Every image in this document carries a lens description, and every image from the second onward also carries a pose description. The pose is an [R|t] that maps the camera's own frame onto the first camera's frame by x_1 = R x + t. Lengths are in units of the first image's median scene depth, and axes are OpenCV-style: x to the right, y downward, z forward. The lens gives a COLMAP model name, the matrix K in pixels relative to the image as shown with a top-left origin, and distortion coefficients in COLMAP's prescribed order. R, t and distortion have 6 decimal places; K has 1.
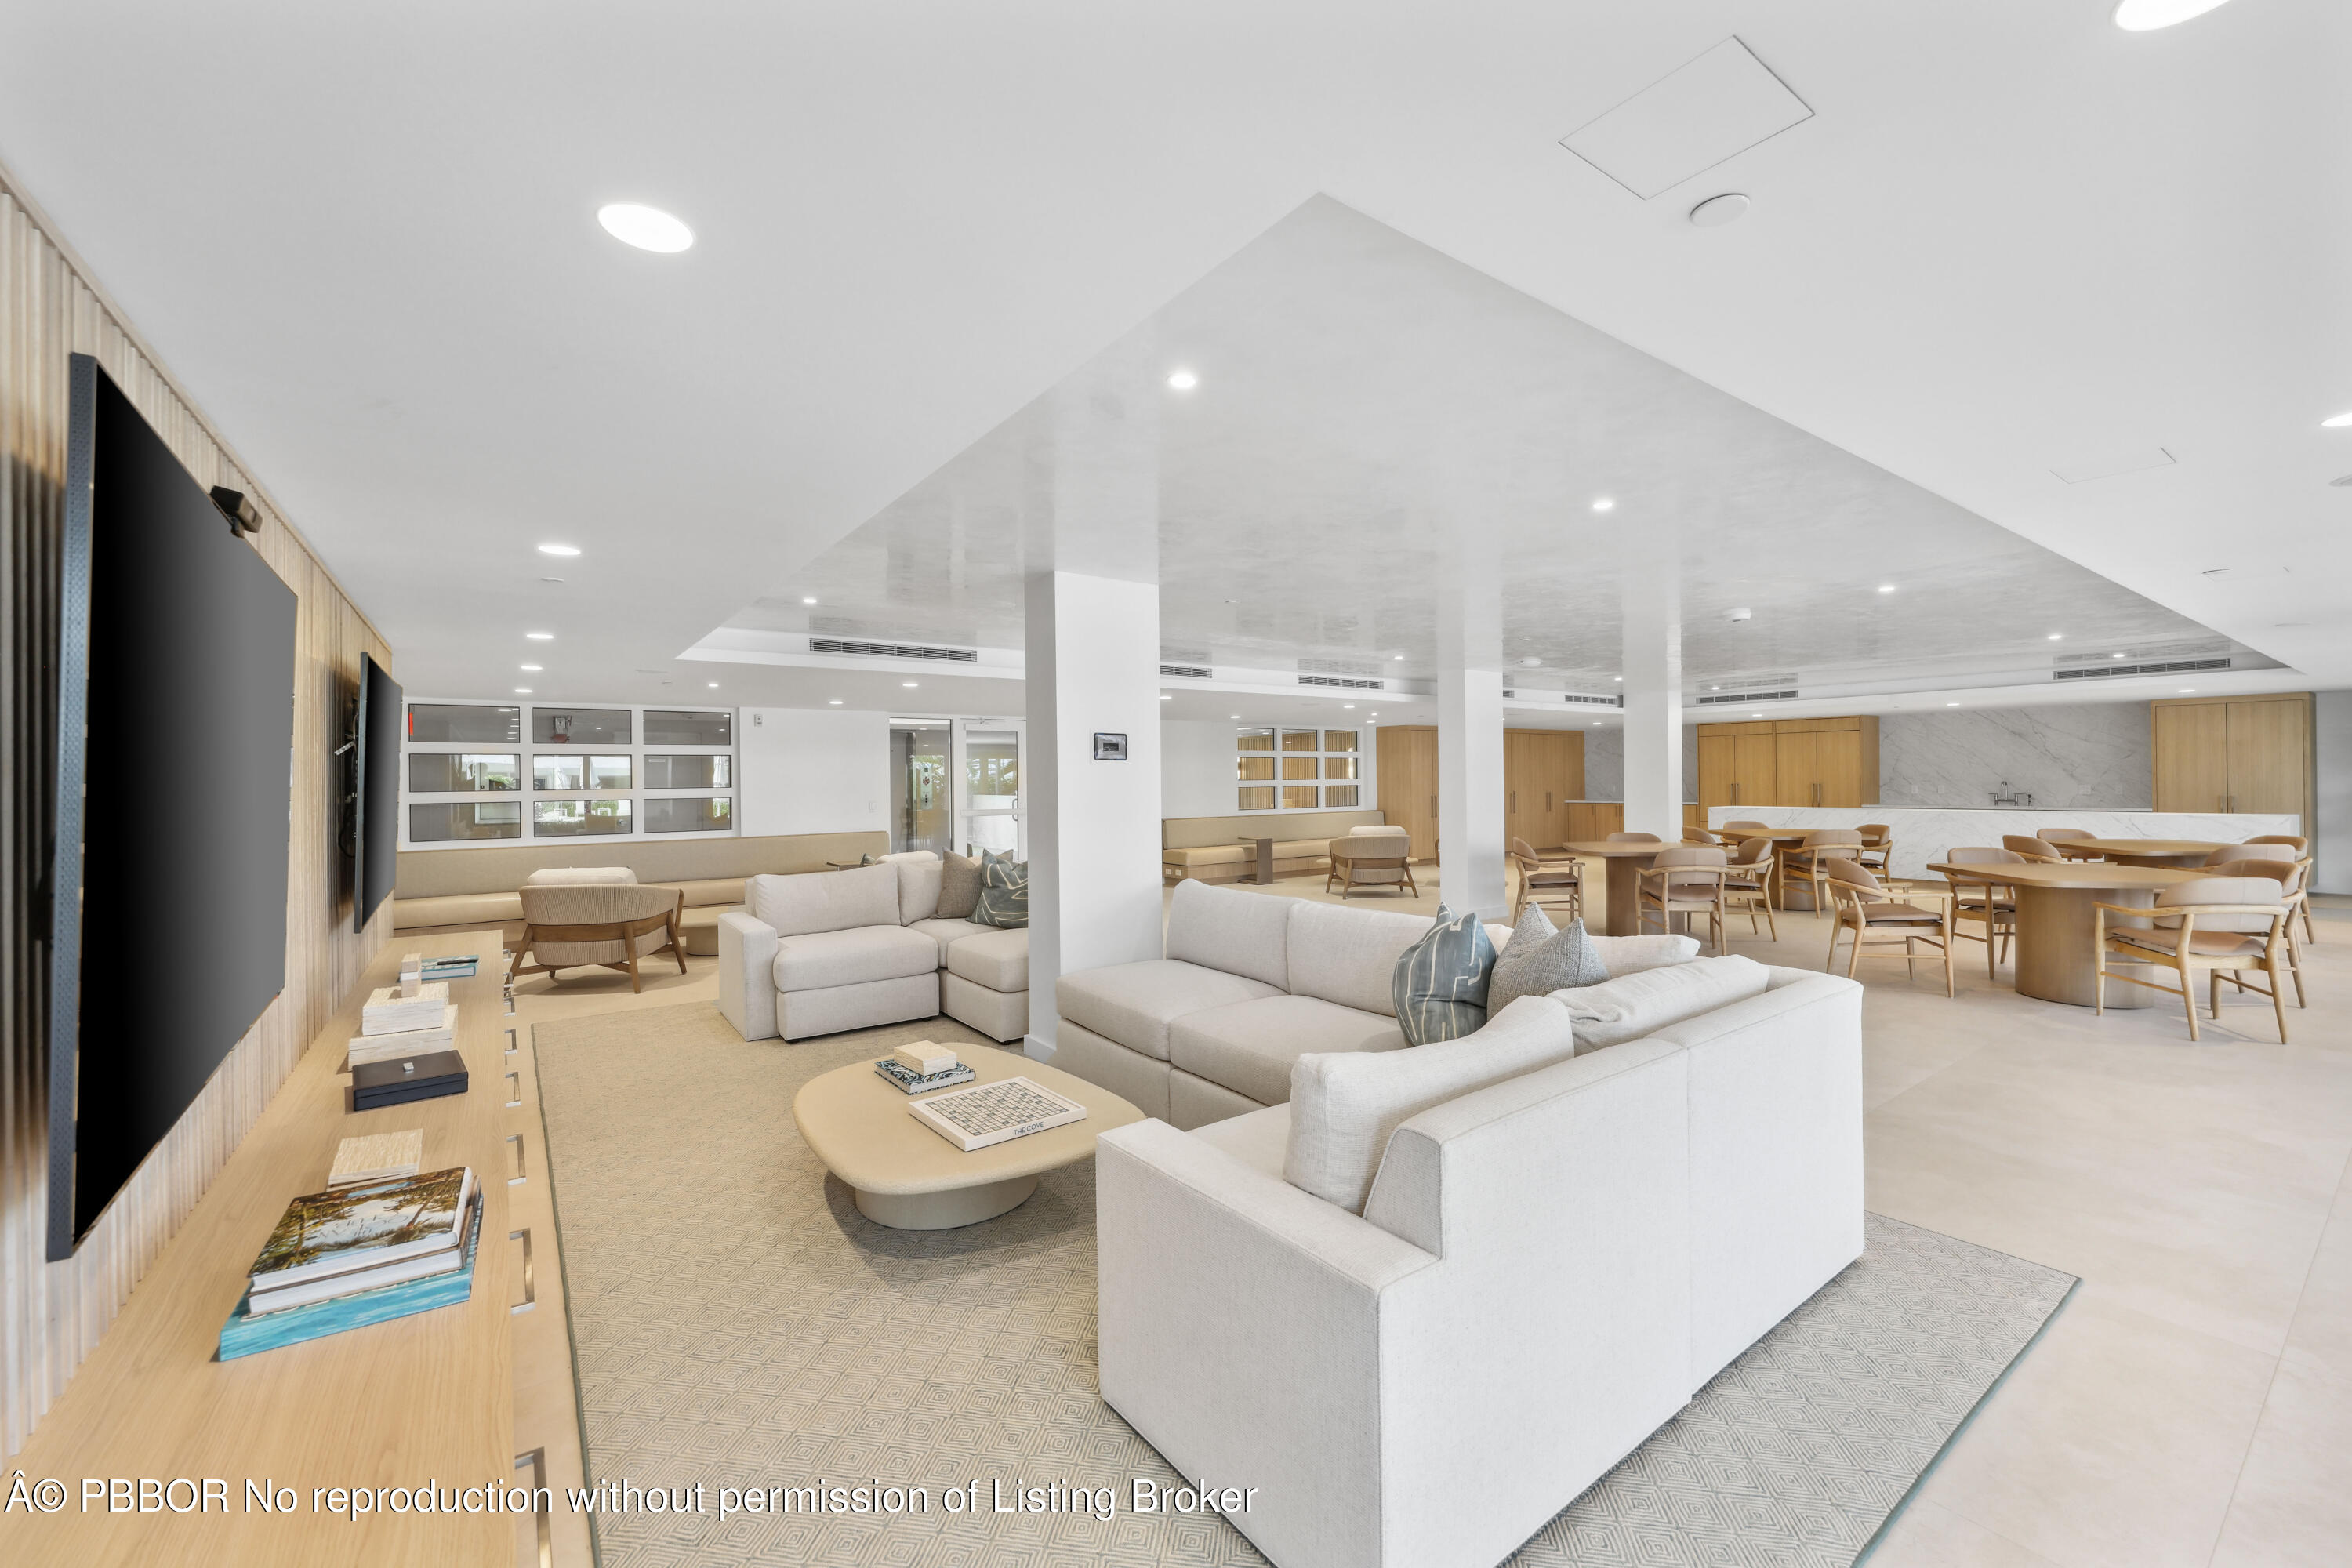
lens RADIAL K [[953.0, 0, 1176.0], [0, 953.0, 784.0], [0, 0, 1]] dist [0.000290, 0.000013]
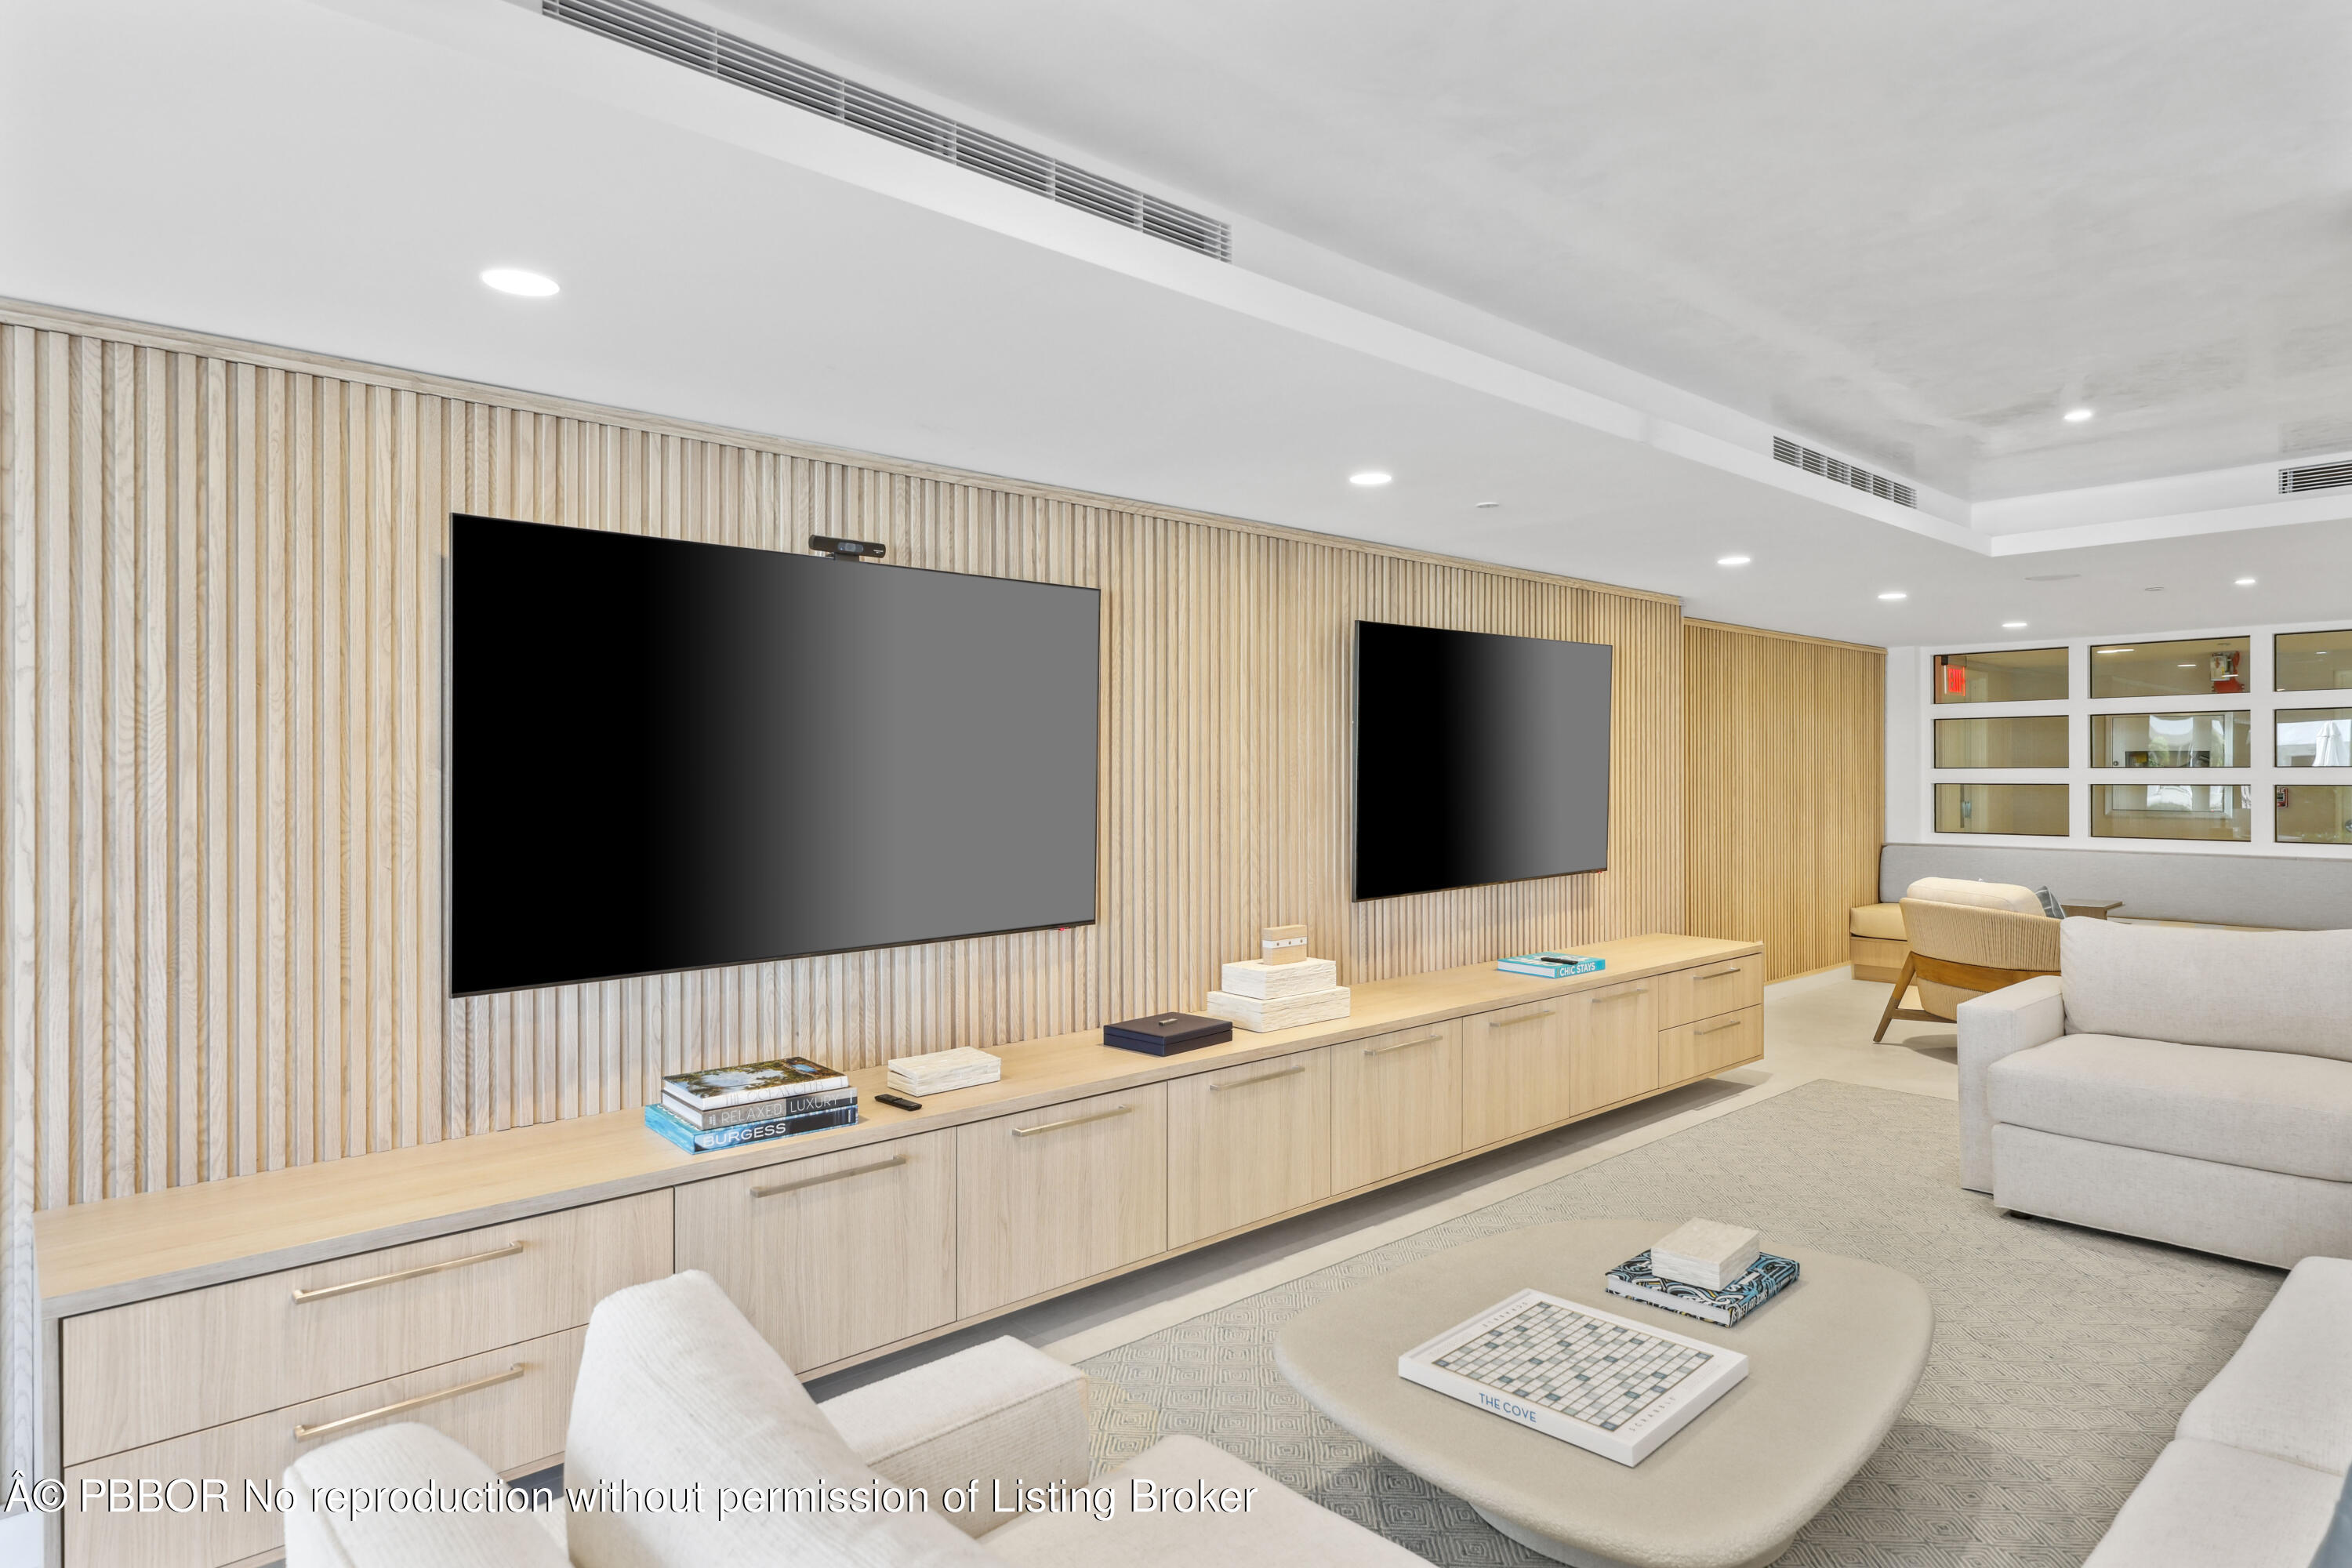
lens RADIAL K [[1250.2, 0, 1176.0], [0, 1250.2, 784.0], [0, 0, 1]] dist [0.078027, 0.000343]
pose [[0.130929, 0.015075, -0.991277, 0.293752], [0.008404, 0.999832, 0.016315, -0.003242], [0.991356, -0.010467, 0.130781, 0.396596]]
